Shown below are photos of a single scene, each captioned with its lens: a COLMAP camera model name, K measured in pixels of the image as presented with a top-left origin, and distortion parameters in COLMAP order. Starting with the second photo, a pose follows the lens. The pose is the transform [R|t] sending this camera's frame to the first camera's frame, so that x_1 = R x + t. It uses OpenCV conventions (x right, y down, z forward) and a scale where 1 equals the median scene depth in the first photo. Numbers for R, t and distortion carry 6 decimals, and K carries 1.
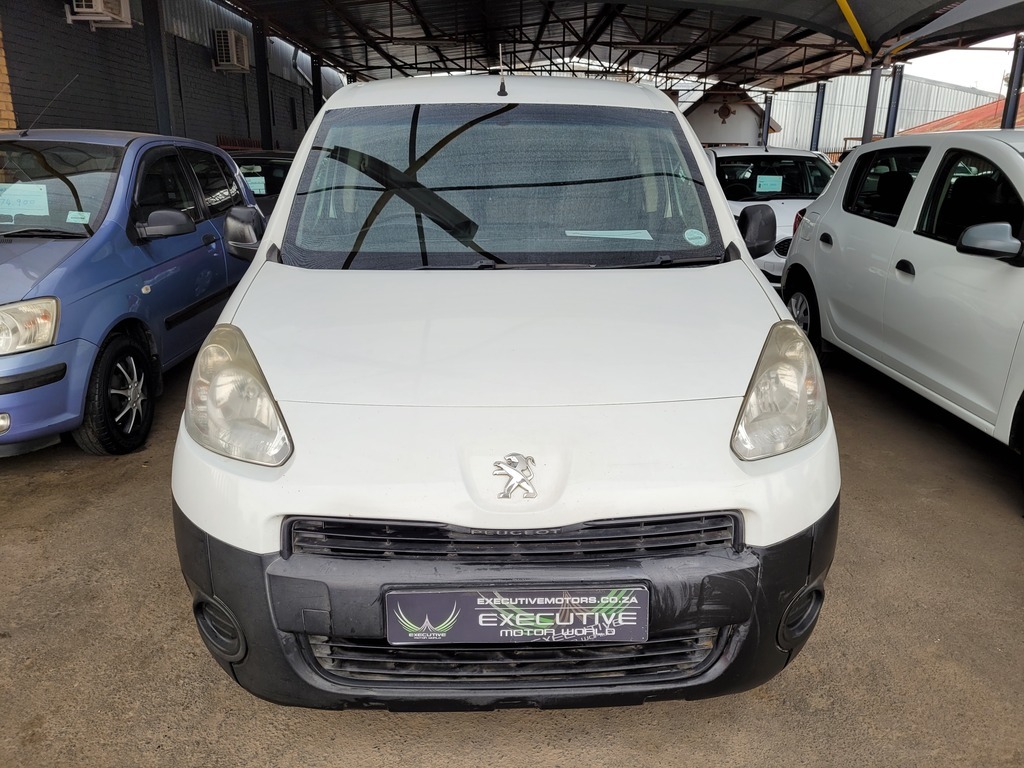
lens RADIAL K [[745.8, 0, 512.0], [0, 745.8, 384.0], [0, 0, 1]] dist [0.035454, -0.003709]
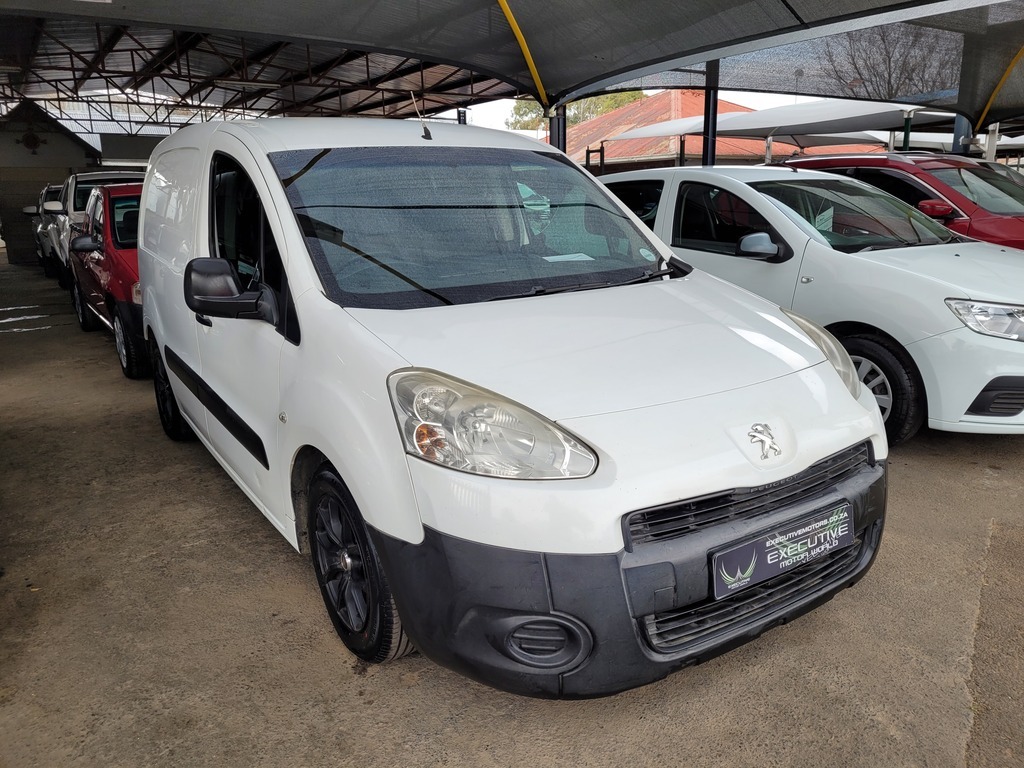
lens RADIAL K [[745.8, 0, 512.0], [0, 745.8, 384.0], [0, 0, 1]] dist [0.035454, -0.003709]
pose [[0.863093, -0.152508, 0.481468, -0.951823], [0.173368, 0.984856, 0.001174, -0.045796], [-0.474356, 0.082458, 0.876463, 0.085440]]
